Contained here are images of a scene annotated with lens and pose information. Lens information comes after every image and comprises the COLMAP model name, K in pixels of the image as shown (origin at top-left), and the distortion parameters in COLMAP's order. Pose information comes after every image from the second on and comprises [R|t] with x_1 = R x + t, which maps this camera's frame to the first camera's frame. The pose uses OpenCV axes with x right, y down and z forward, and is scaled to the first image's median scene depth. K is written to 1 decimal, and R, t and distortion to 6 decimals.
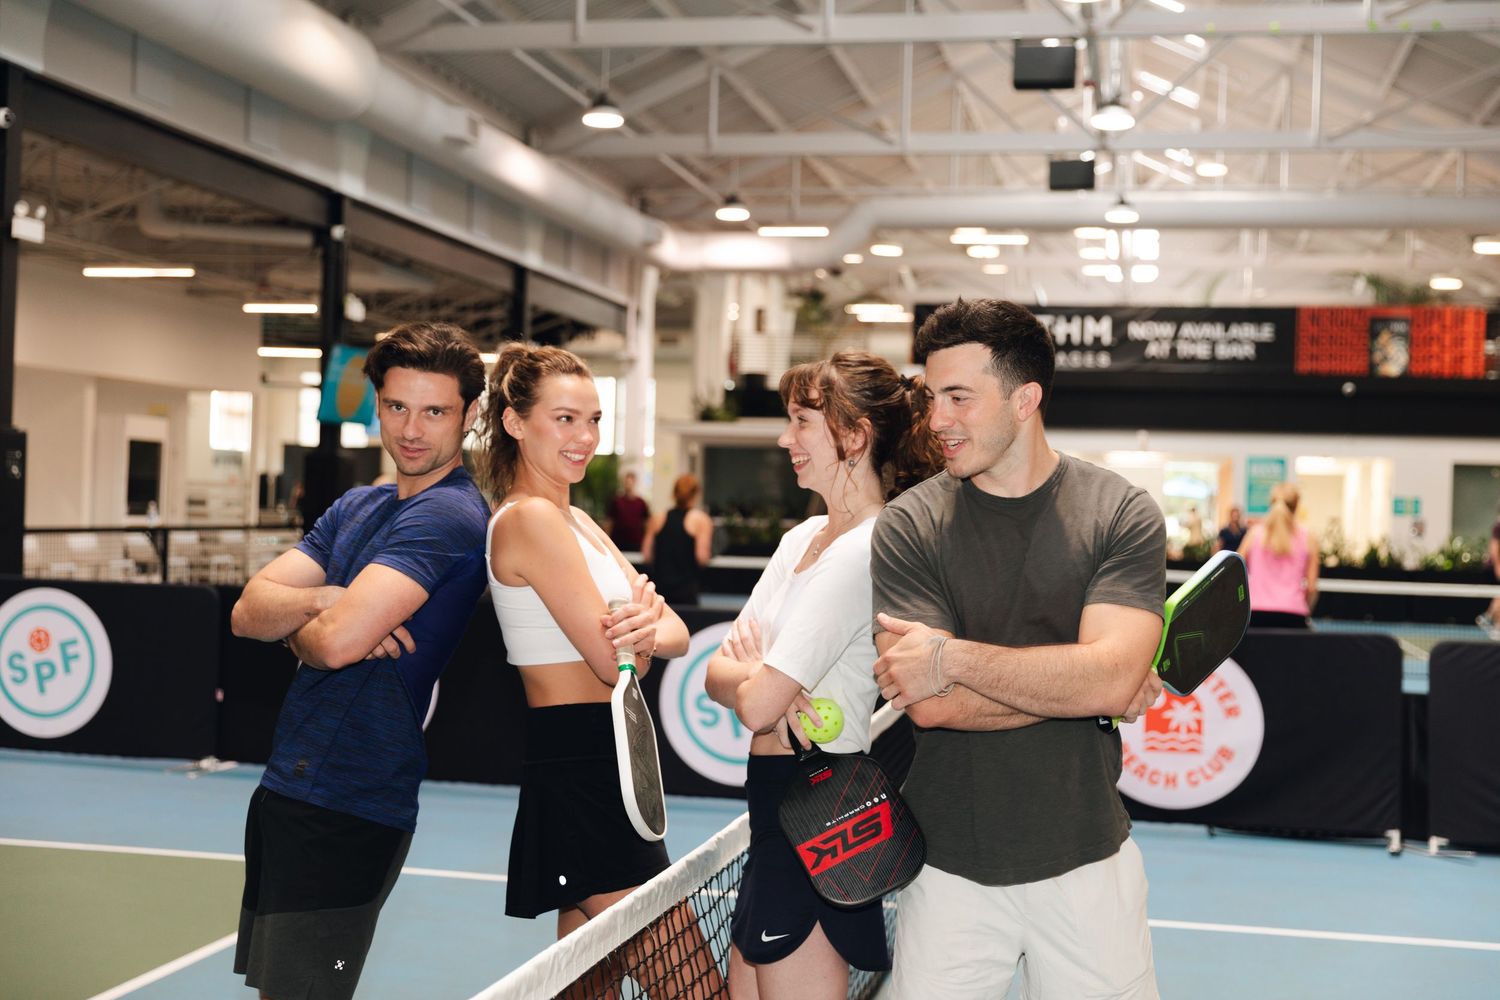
lens RADIAL K [[1897.3, 0, 747.1], [0, 1897.3, 508.8], [0, 0, 1]] dist [-0.011083, 0.000000]
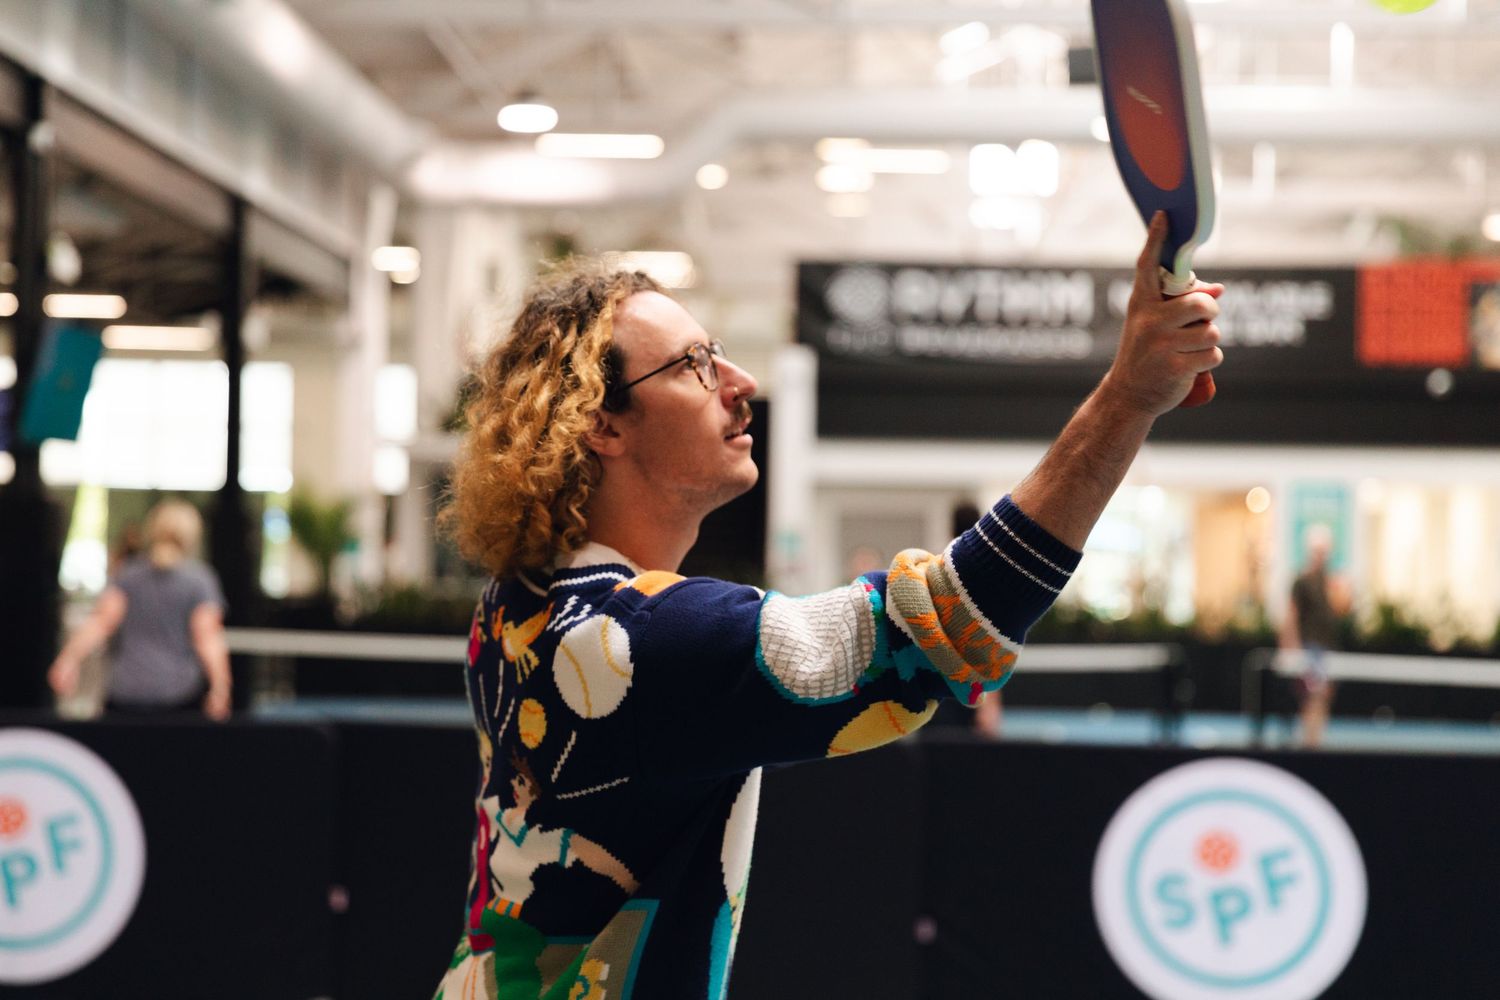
lens RADIAL K [[2844.2, 0, 753.2], [0, 2844.2, 503.0], [0, 0, 1]] dist [0.146248, 0.000000]
pose [[0.987487, -0.008272, 0.157486, -0.094529], [0.011483, 0.999744, -0.019489, -0.003195], [-0.157285, 0.021054, 0.987329, 0.022706]]
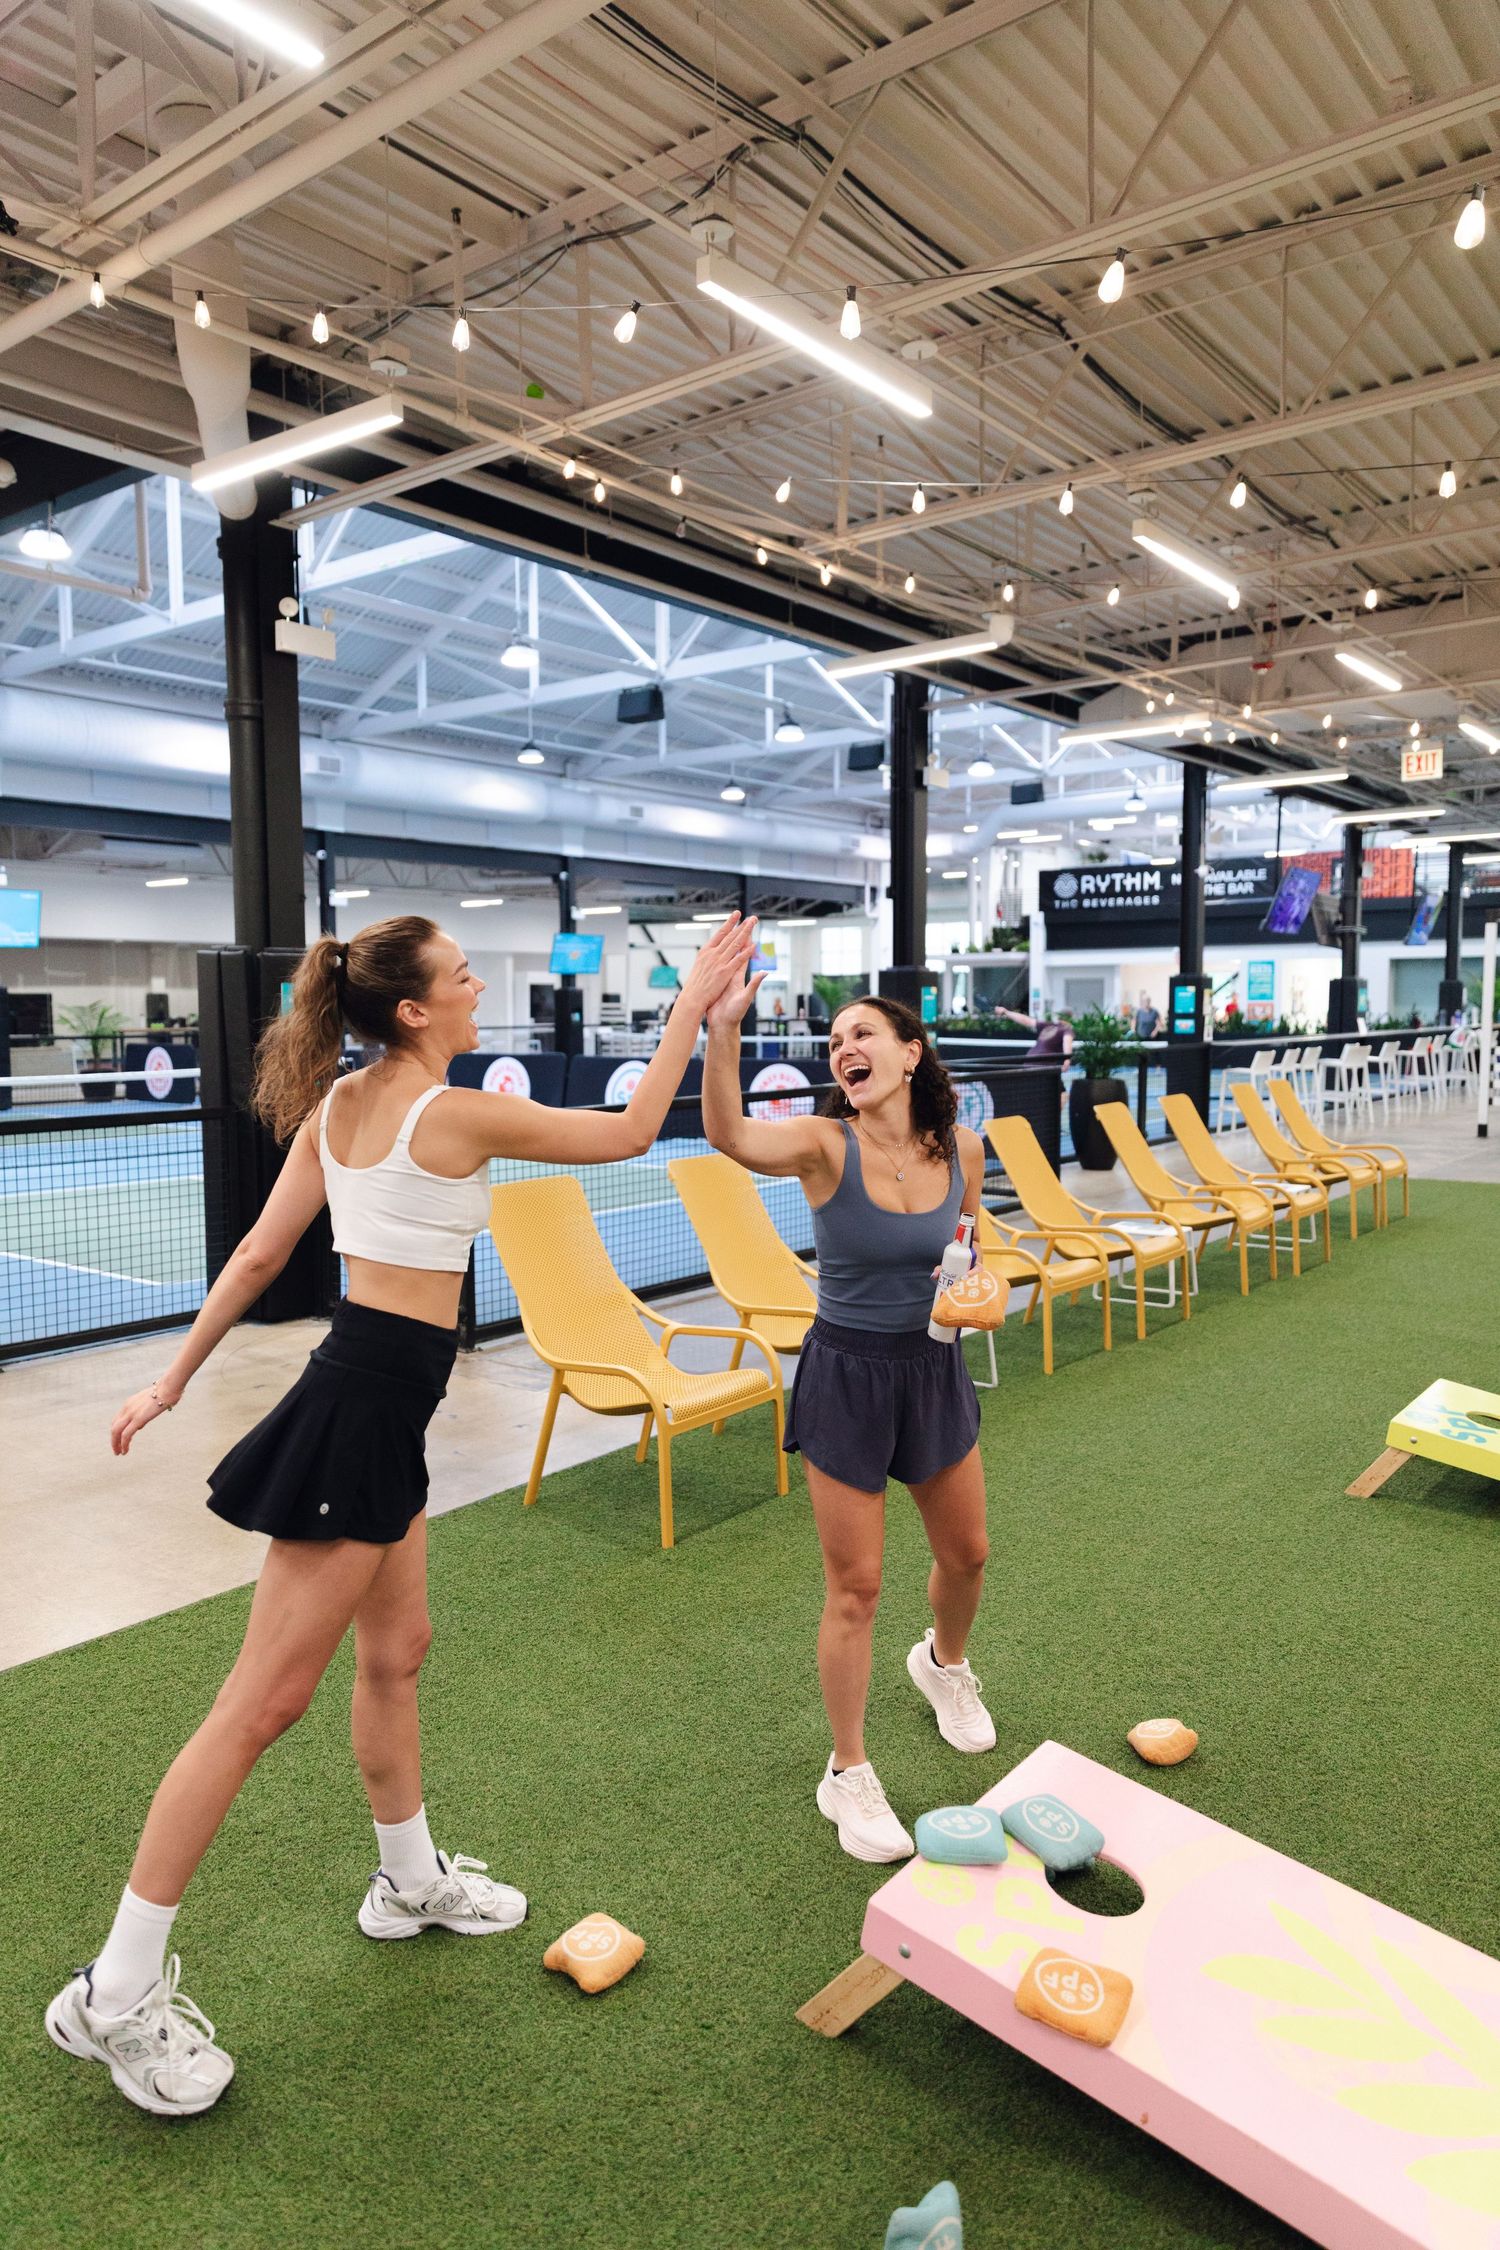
lens RADIAL K [[1495.0, 0, 747.4], [0, 1495.0, 1121.5], [0, 0, 1]] dist [-0.000651, -0.000233]
pose [[0.901346, -0.002679, -0.433092, 0.451087], [0.033253, 0.997457, 0.063035, 0.011860], [0.431822, -0.071218, 0.899143, -0.235787]]
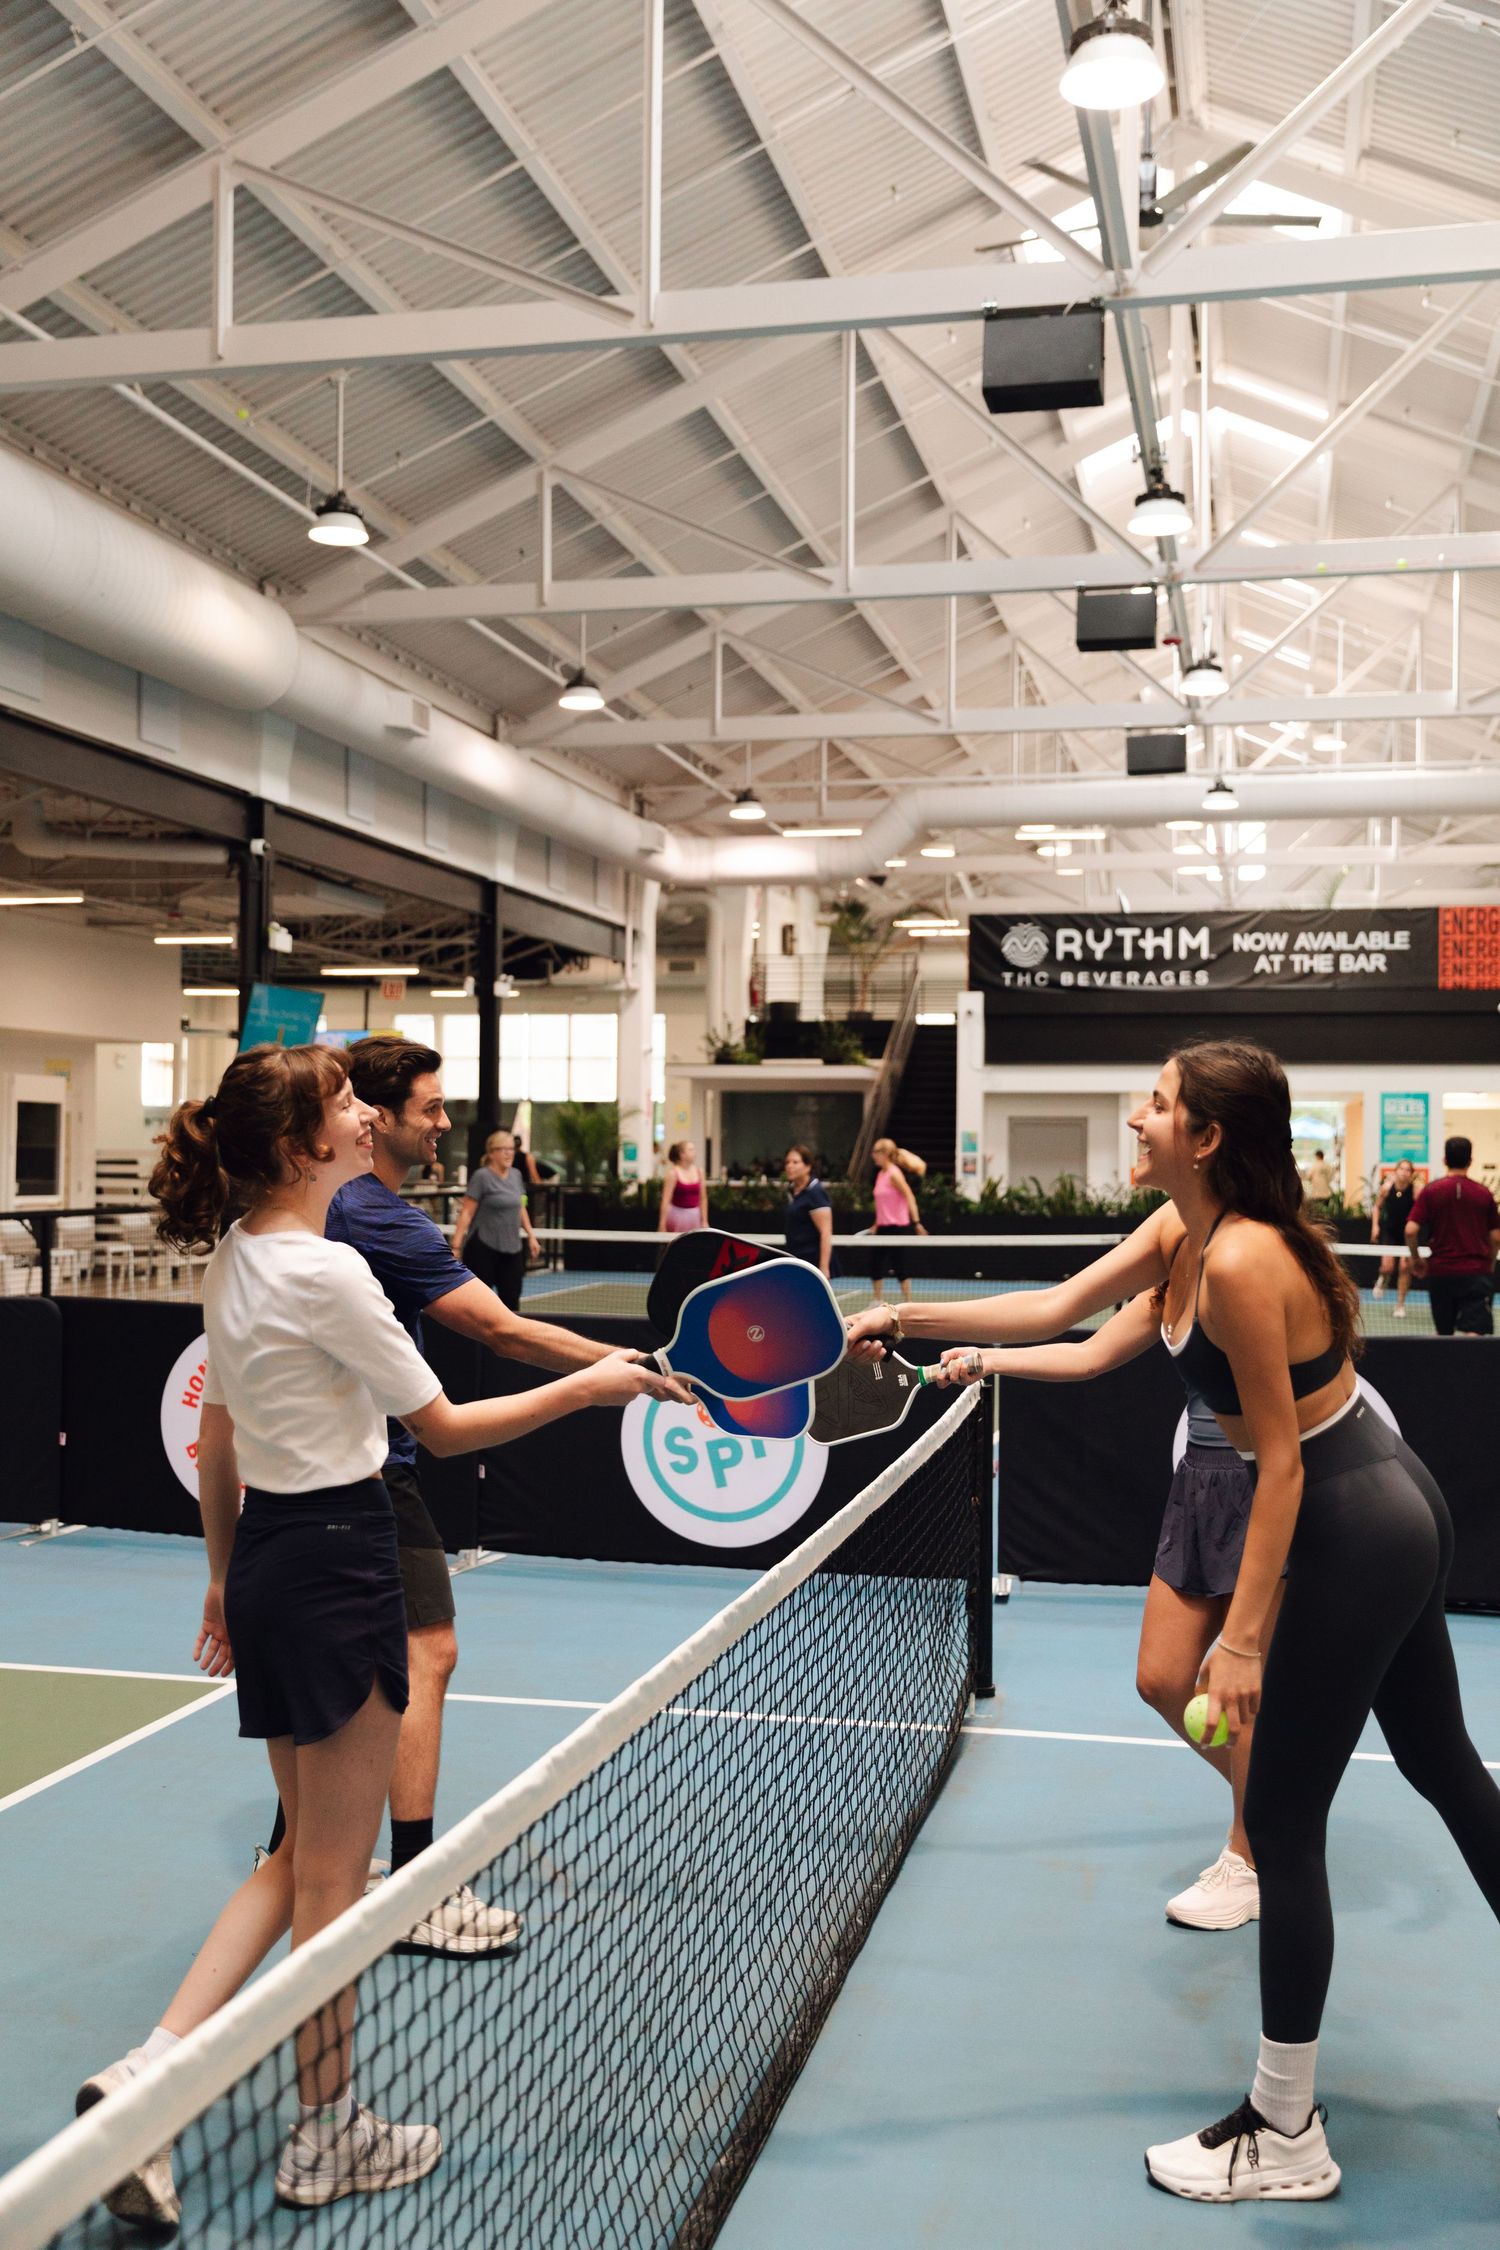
lens RADIAL K [[2239.0, 0, 744.9], [0, 2239.0, 1140.4], [0, 0, 1]] dist [-0.005167, 0.000000]
pose [[0.999564, -0.021624, -0.020126, 0.008071], [0.021434, 0.999724, -0.009592, -0.003363], [0.020328, 0.009157, 0.999751, 0.026888]]
